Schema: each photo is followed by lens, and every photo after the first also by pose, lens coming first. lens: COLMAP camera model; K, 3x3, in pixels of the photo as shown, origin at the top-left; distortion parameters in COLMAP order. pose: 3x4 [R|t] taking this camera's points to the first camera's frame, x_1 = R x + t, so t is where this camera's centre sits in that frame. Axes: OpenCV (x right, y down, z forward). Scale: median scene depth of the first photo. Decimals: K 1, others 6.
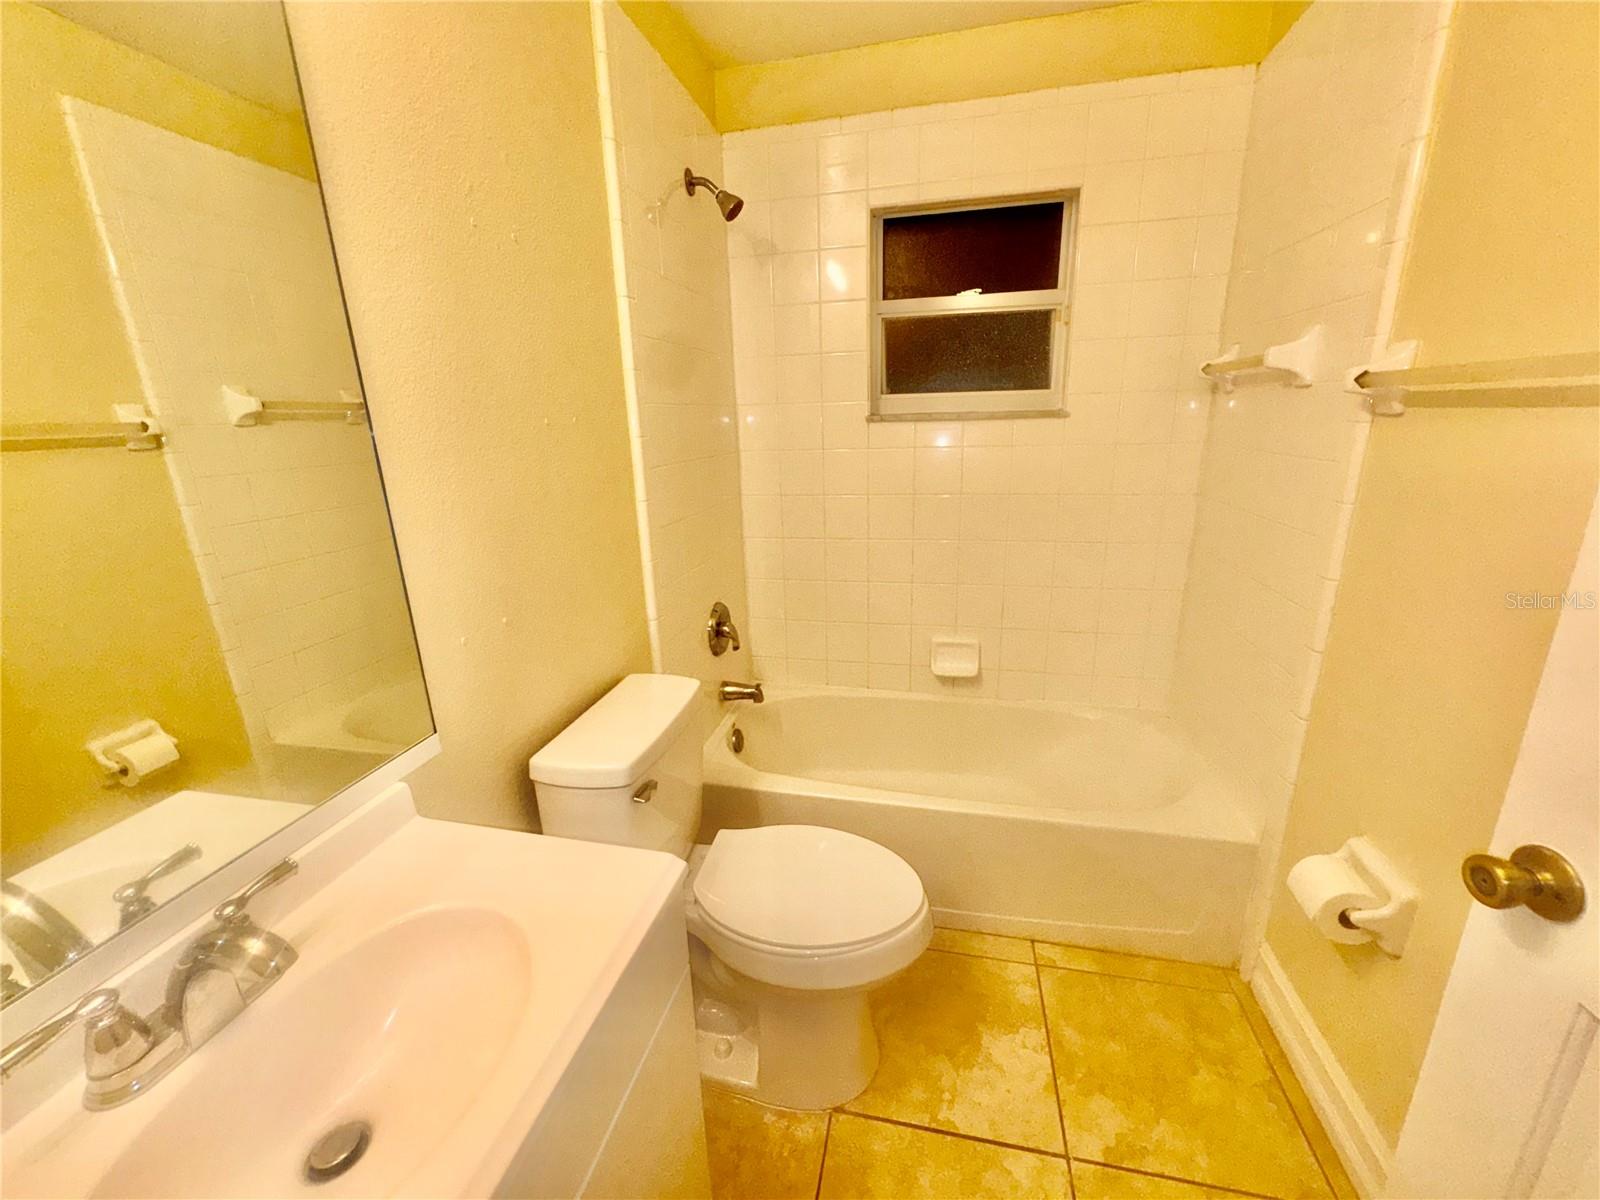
lens RADIAL K [[638.5, 0, 802.0], [0, 638.5, 597.6], [0, 0, 1]] dist [-0.004943, 0.000937]
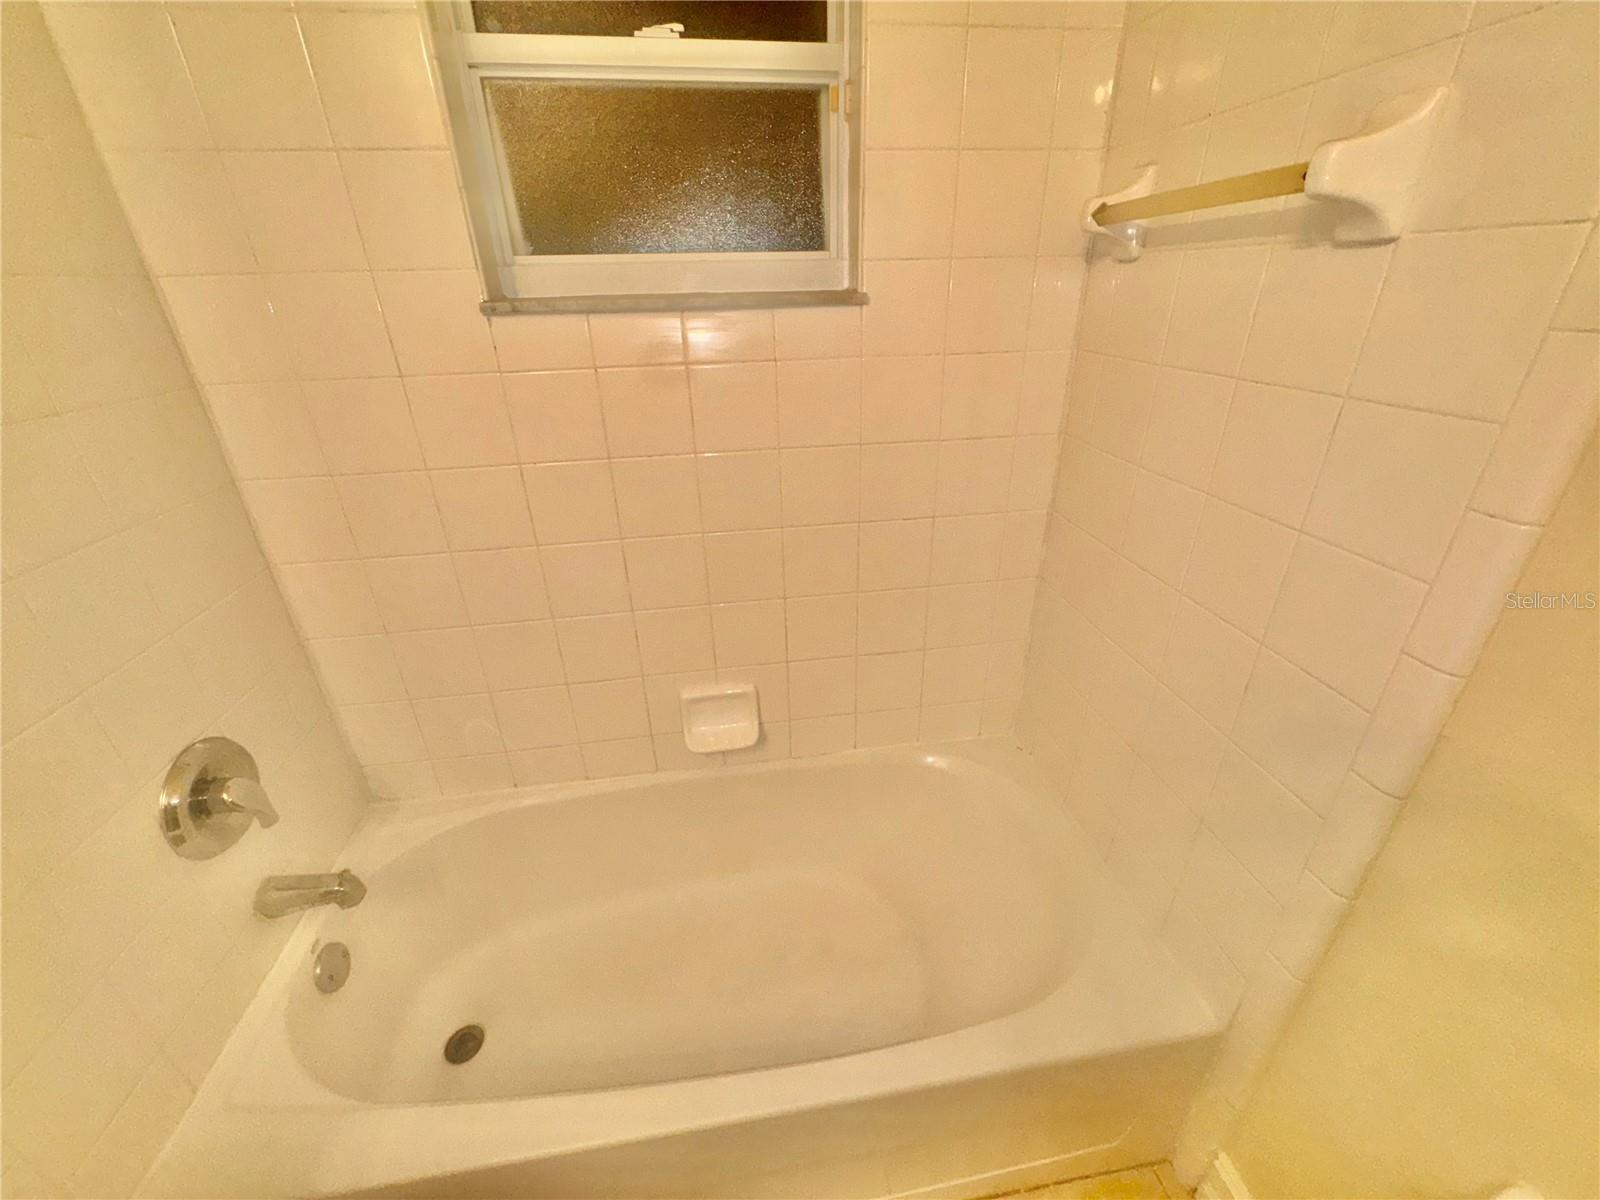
lens RADIAL K [[638.5, 0, 799.8], [0, 638.5, 600.4], [0, 0, 1]] dist [-0.004943, 0.000937]
pose [[0.932220, -0.153197, 0.327867, 0.136998], [0.095222, 0.977891, 0.186179, -0.135426], [-0.349140, -0.142340, 0.926197, 0.454419]]
